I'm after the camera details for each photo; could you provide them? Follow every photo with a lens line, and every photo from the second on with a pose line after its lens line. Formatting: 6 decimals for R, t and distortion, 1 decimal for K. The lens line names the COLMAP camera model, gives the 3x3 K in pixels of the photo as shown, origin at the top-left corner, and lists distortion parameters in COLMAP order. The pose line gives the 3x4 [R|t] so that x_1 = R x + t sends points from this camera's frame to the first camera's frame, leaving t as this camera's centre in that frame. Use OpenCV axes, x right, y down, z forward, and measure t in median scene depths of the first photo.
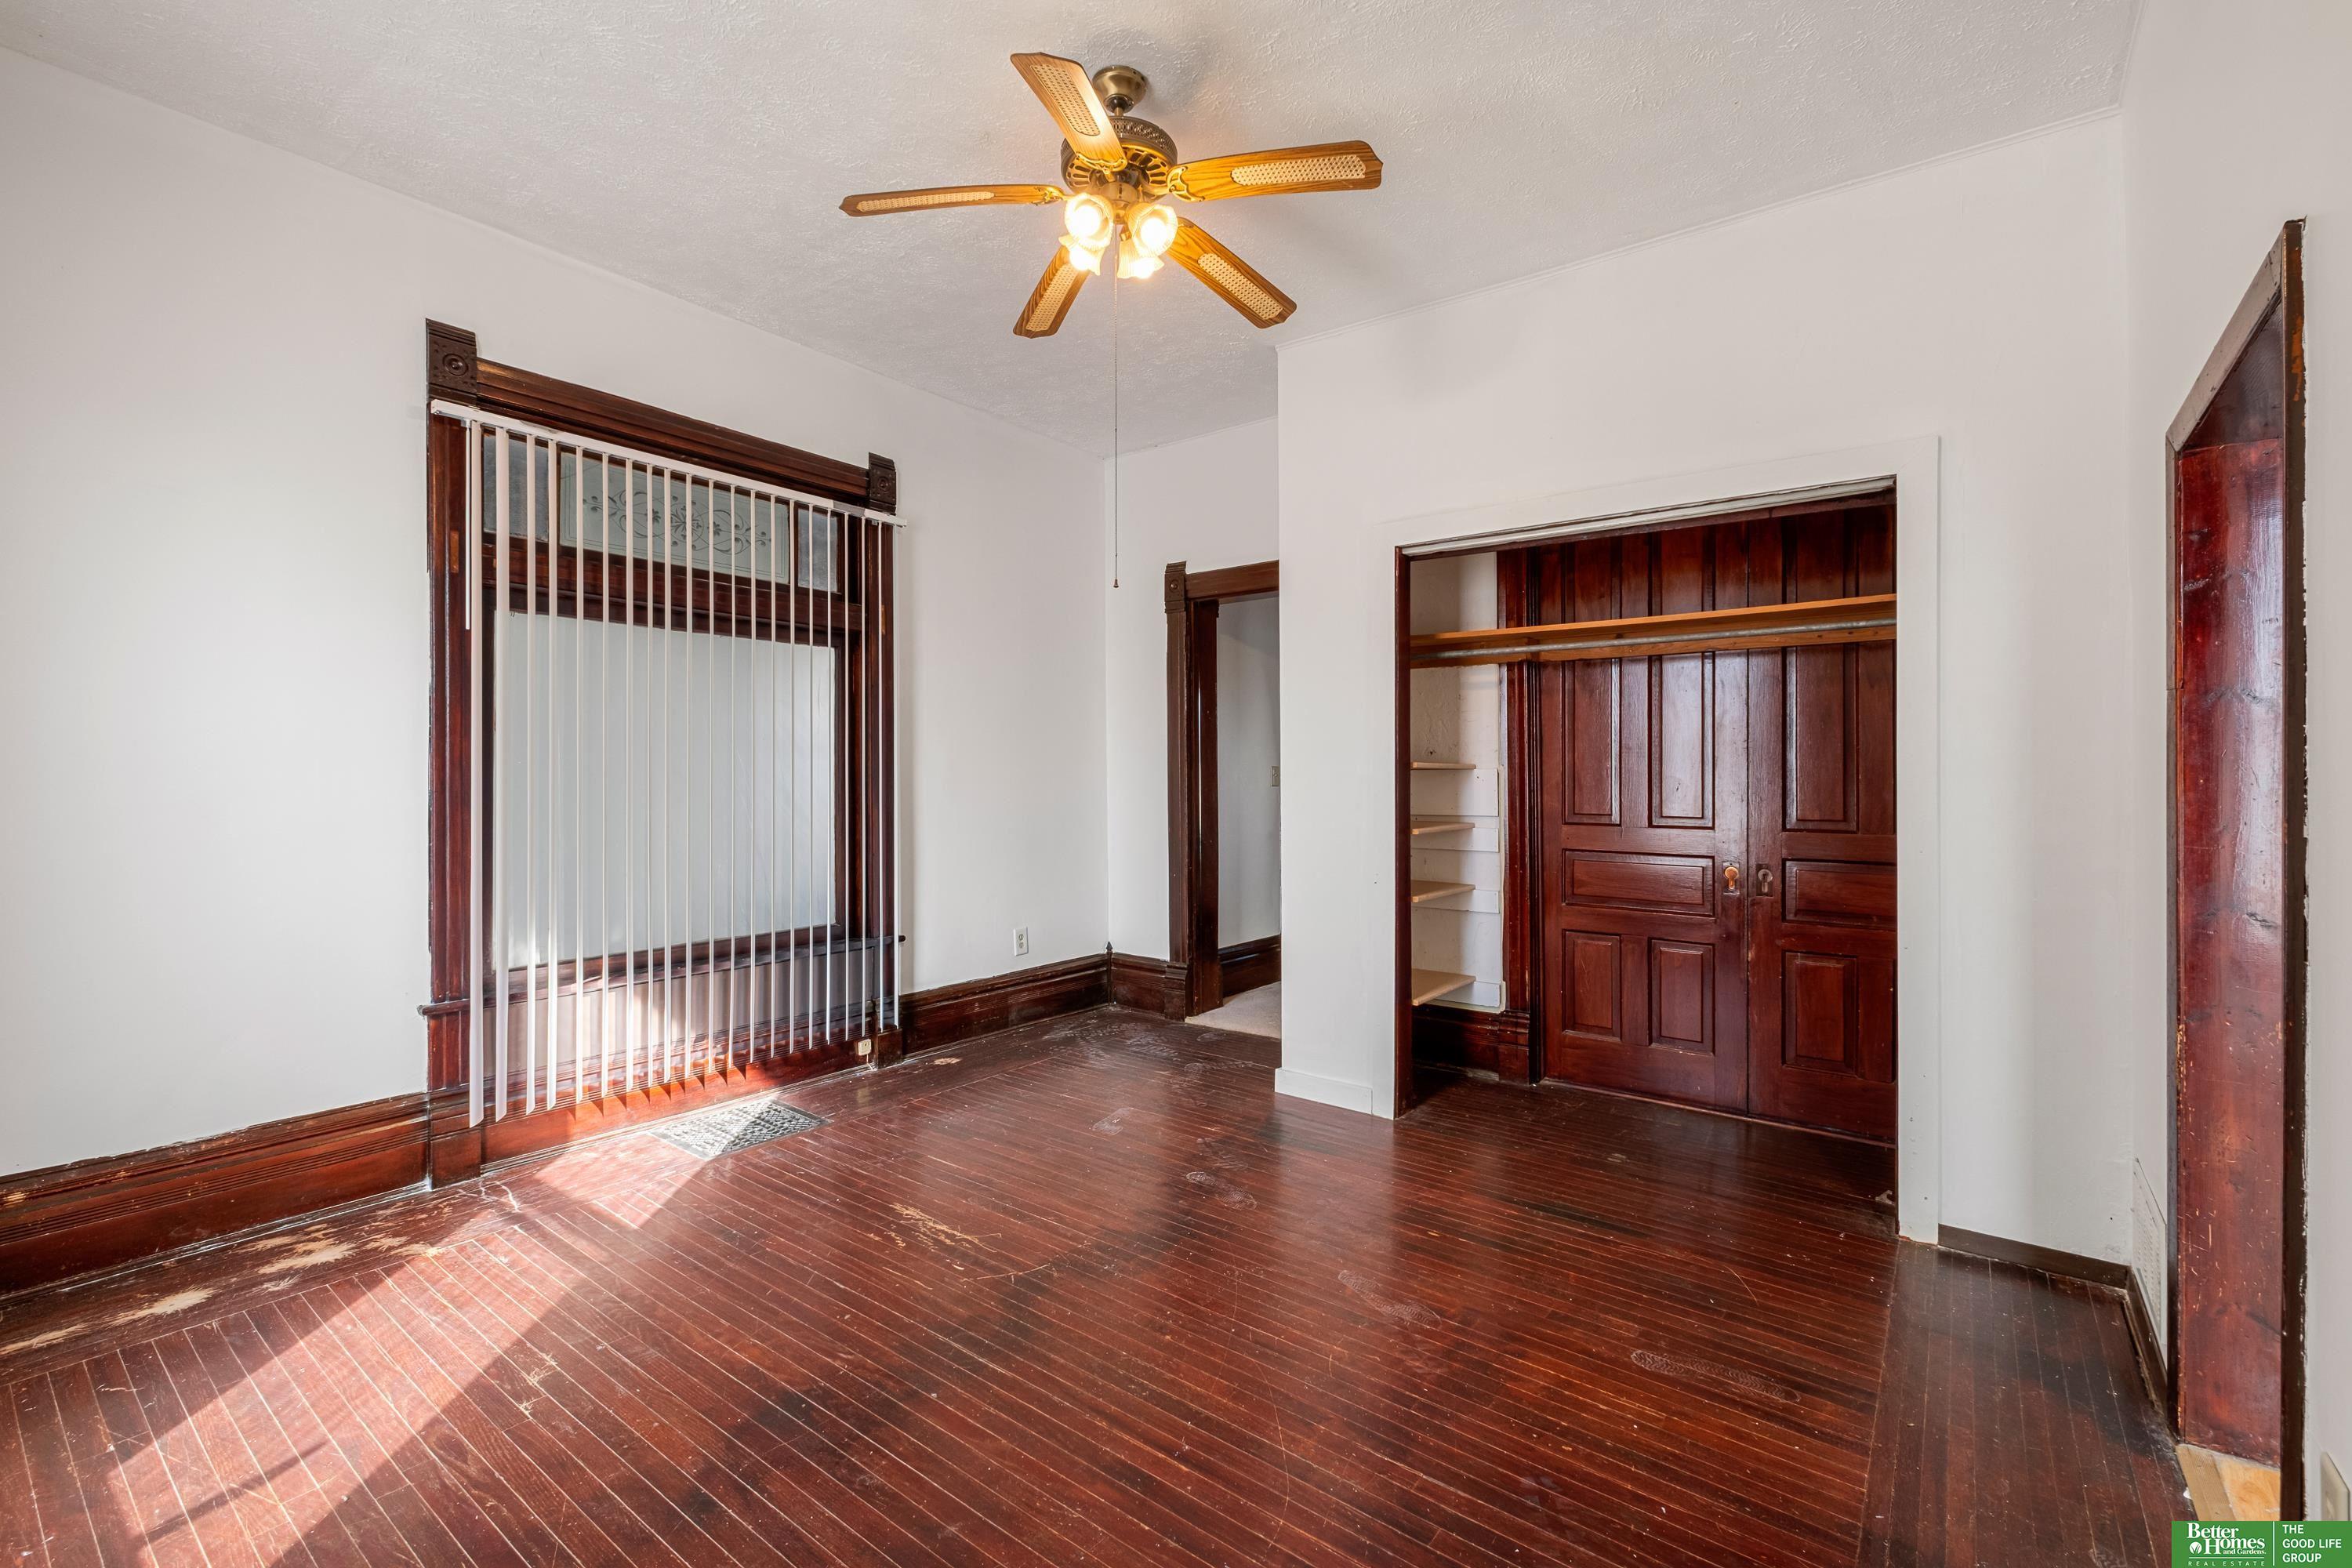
lens RADIAL K [[1021.3, 0, 1176.0], [0, 1021.3, 784.0], [0, 0, 1]] dist [-0.001575, -0.000171]
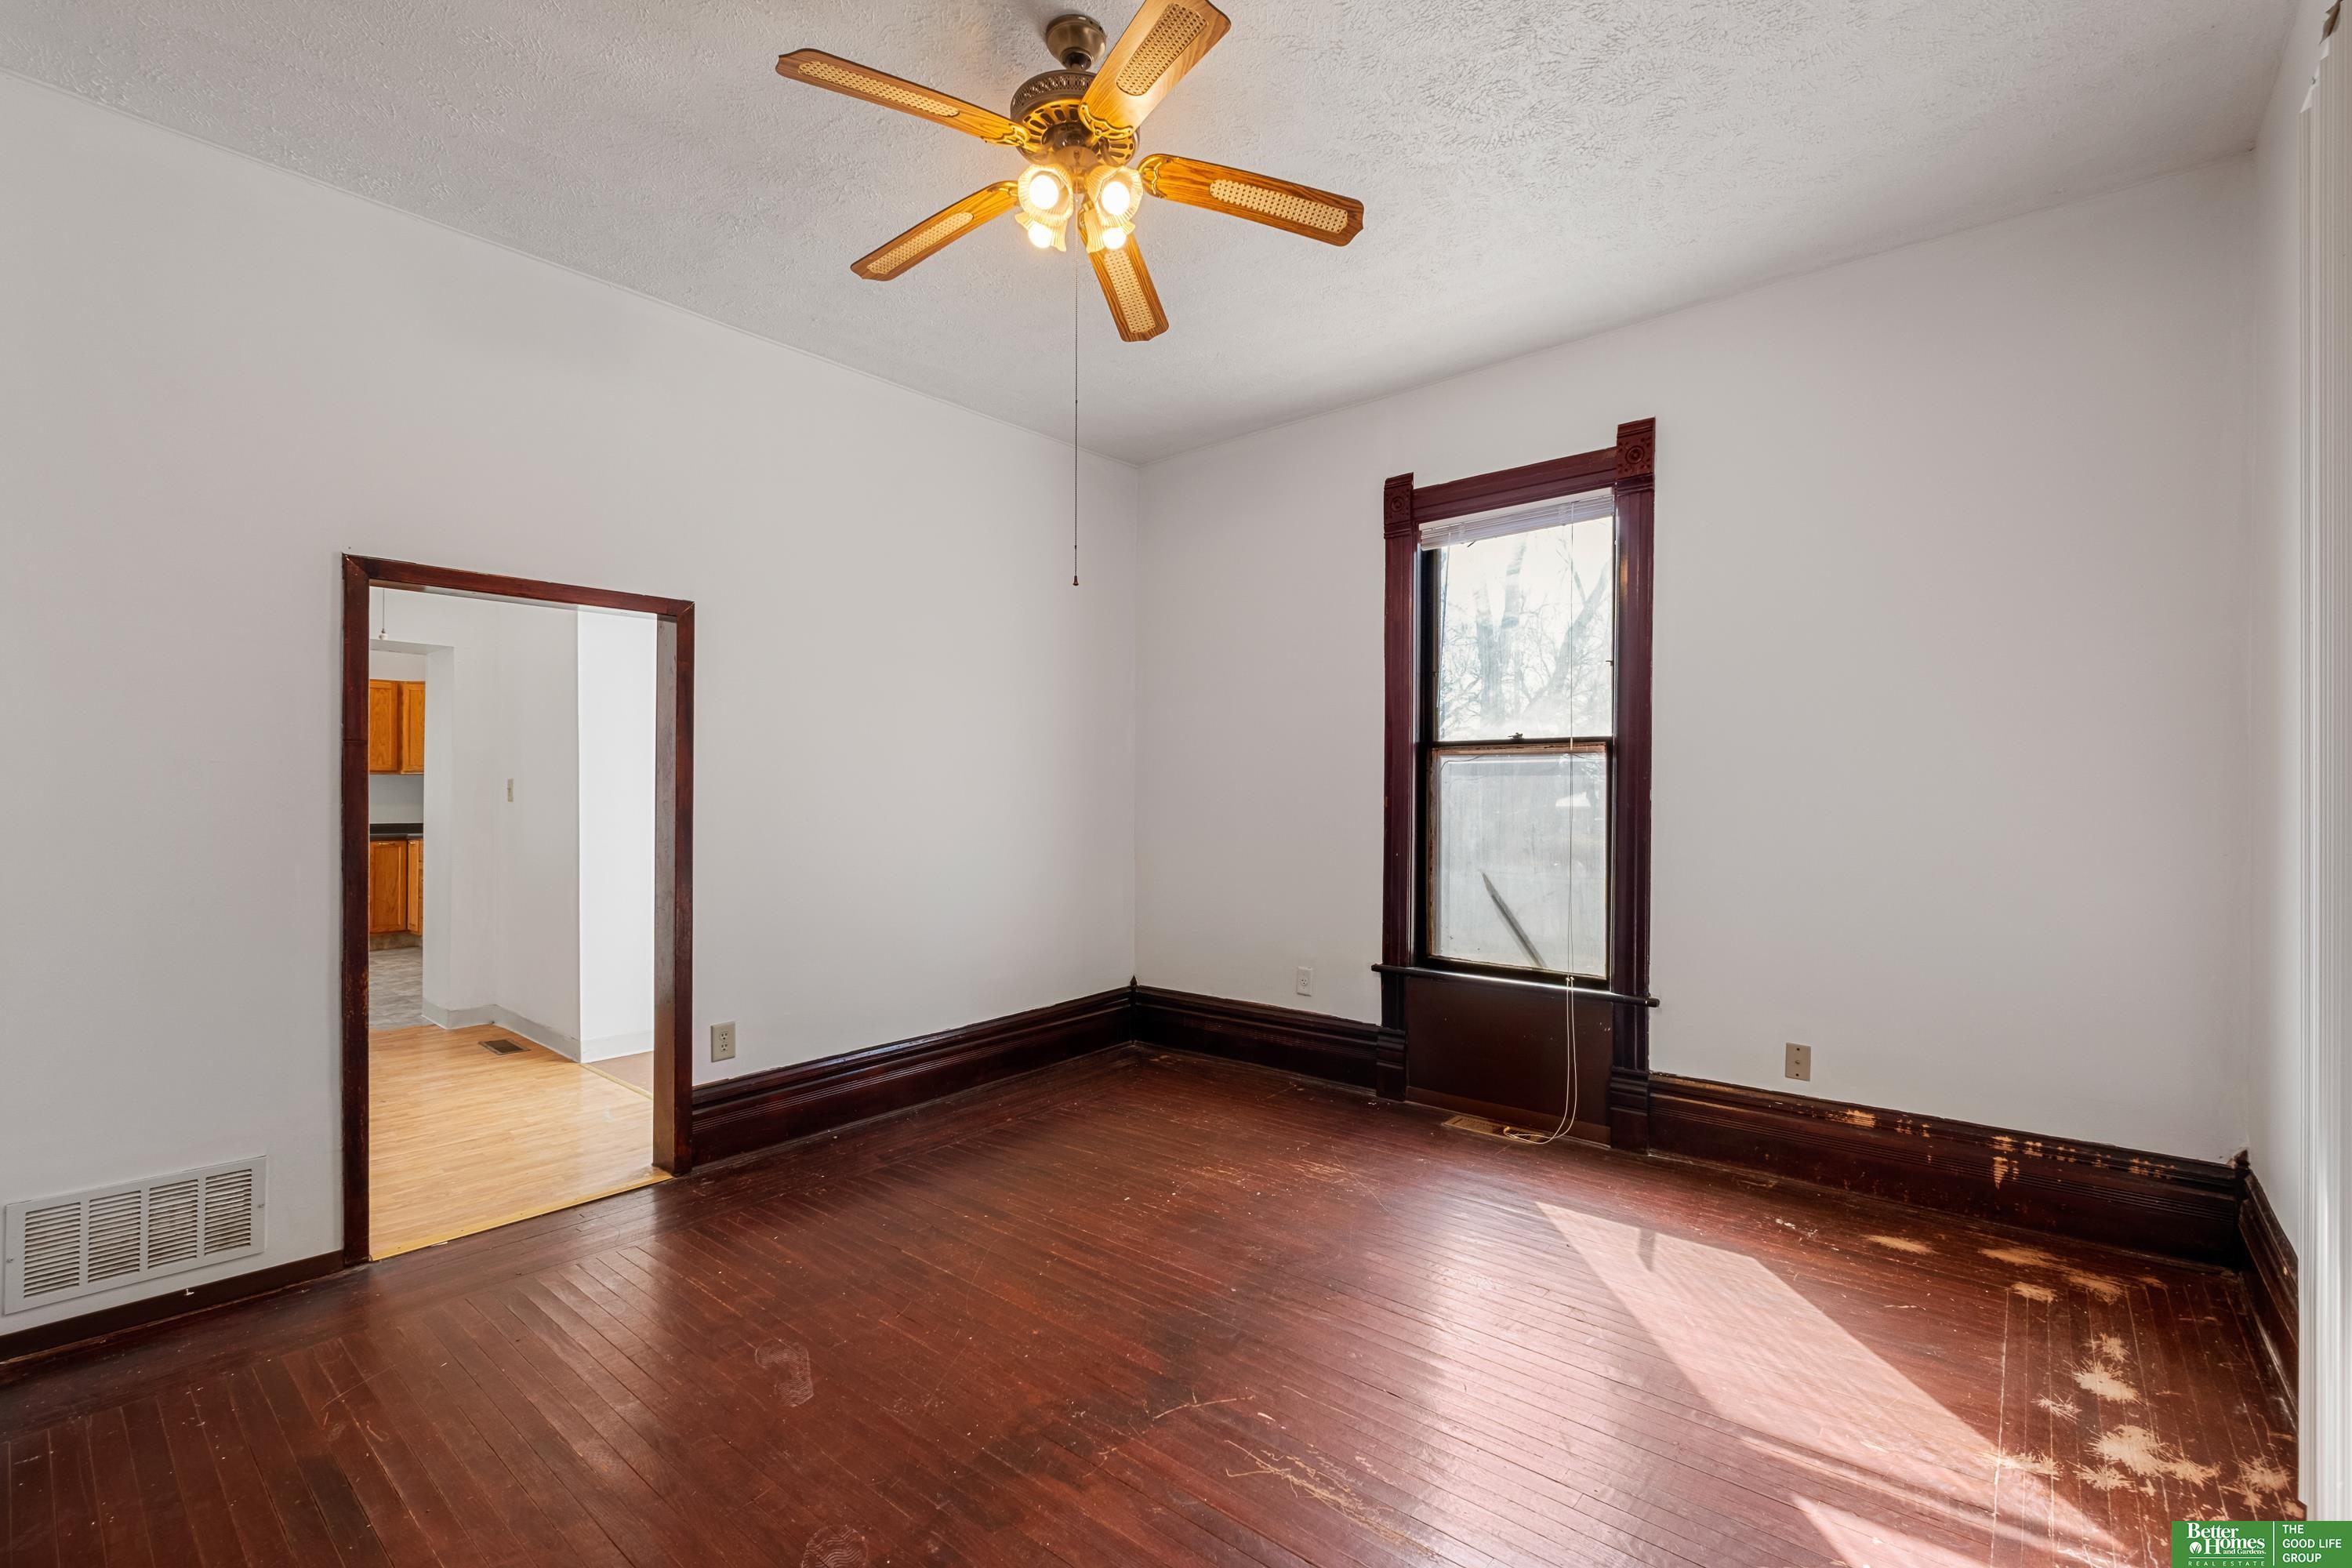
lens RADIAL K [[1021.3, 0, 1176.0], [0, 1021.3, 784.0], [0, 0, 1]] dist [-0.001575, -0.000171]
pose [[-0.998214, -0.005099, 0.059526, -0.197689], [-0.005314, 0.999980, -0.003458, -0.018917], [-0.059507, -0.003768, -0.998221, 1.897862]]
